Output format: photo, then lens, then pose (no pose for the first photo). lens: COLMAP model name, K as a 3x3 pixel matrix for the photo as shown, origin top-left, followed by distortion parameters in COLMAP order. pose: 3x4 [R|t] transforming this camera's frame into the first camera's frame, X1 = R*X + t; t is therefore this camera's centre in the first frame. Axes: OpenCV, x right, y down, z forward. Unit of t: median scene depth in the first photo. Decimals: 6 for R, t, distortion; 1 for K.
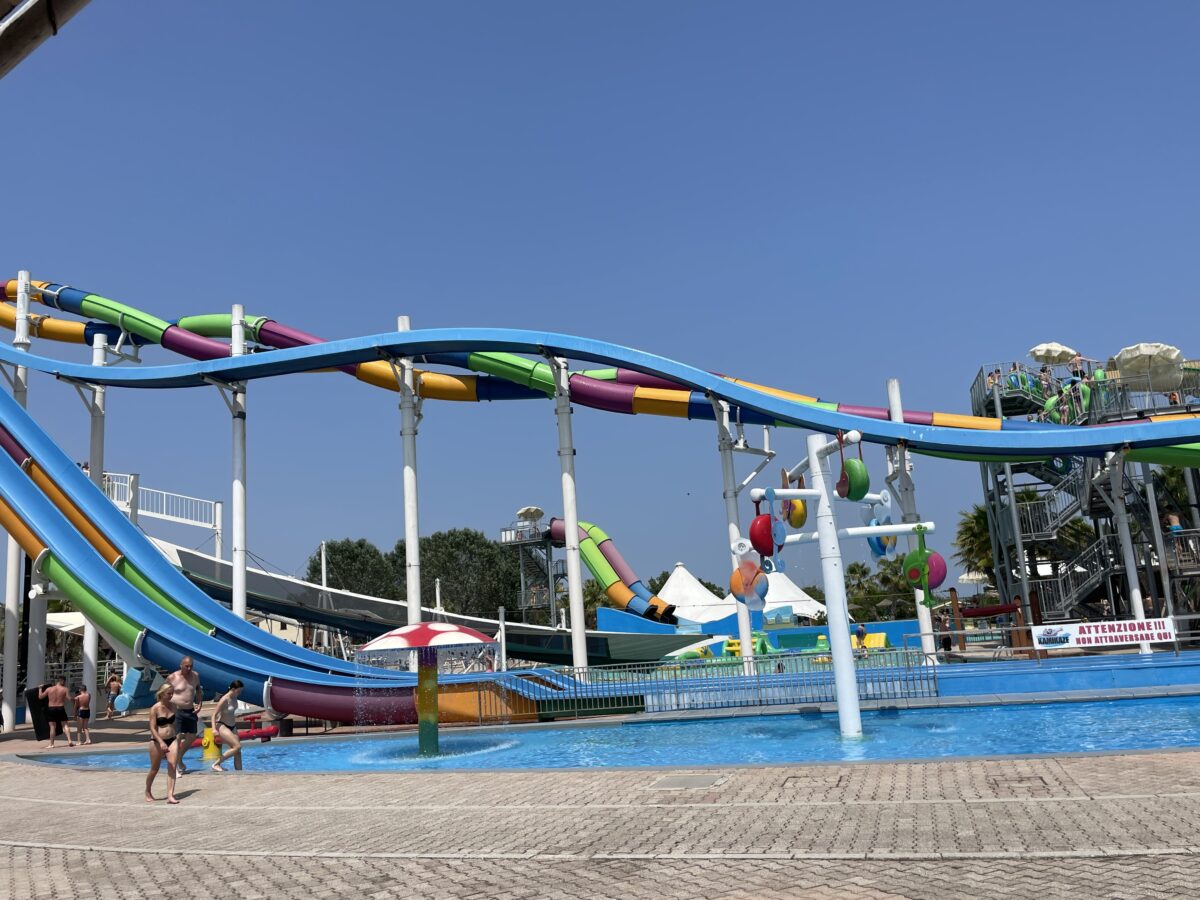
lens RADIAL K [[972.4, 0, 600.0], [0, 972.4, 450.0], [0, 0, 1]] dist [0.038343, -0.006727]
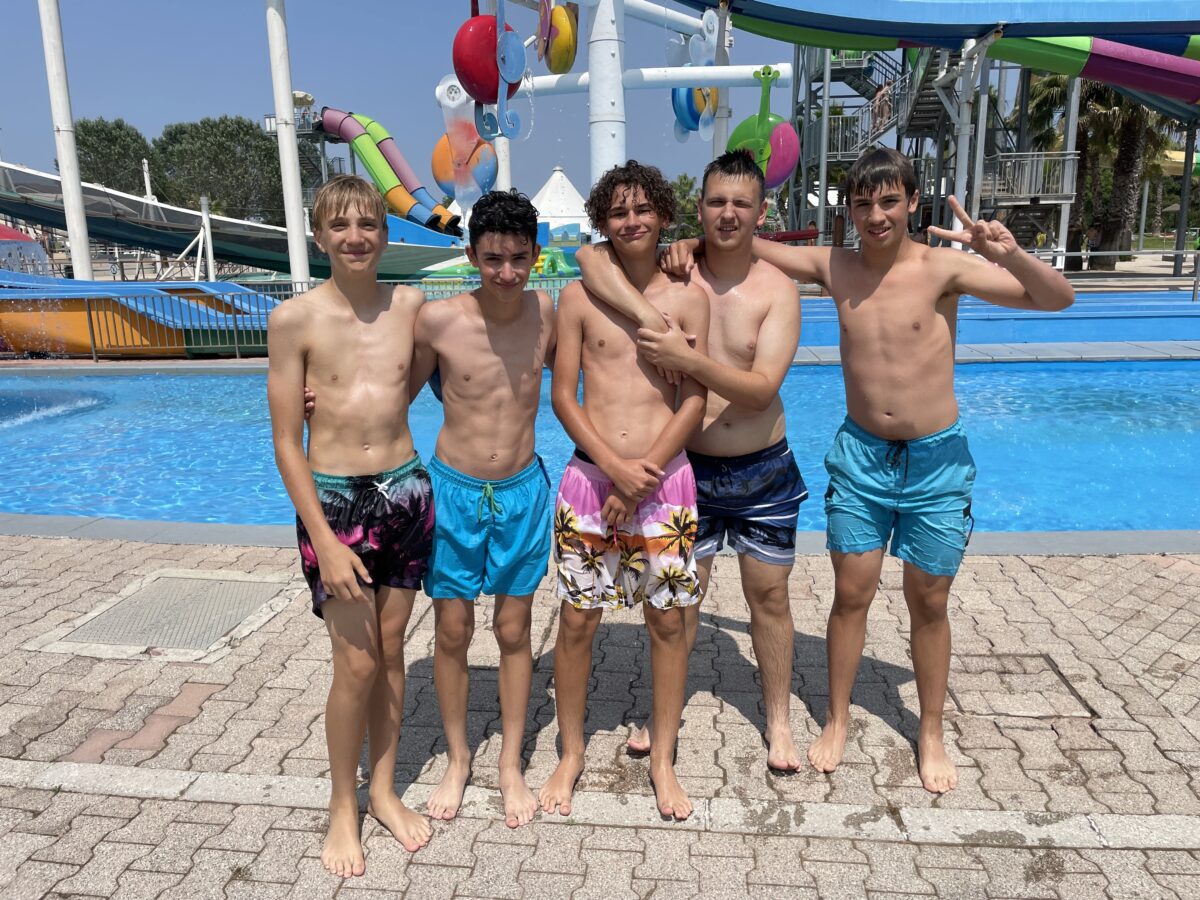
lens RADIAL K [[909.0, 0, 600.0], [0, 909.0, 450.0], [0, 0, 1]] dist [0.045741, -0.002290]
pose [[0.977099, 0.003983, 0.212748, 0.049072], [-0.087431, 0.919042, 0.384342, 0.033099], [-0.193993, -0.394141, 0.898343, 0.183078]]
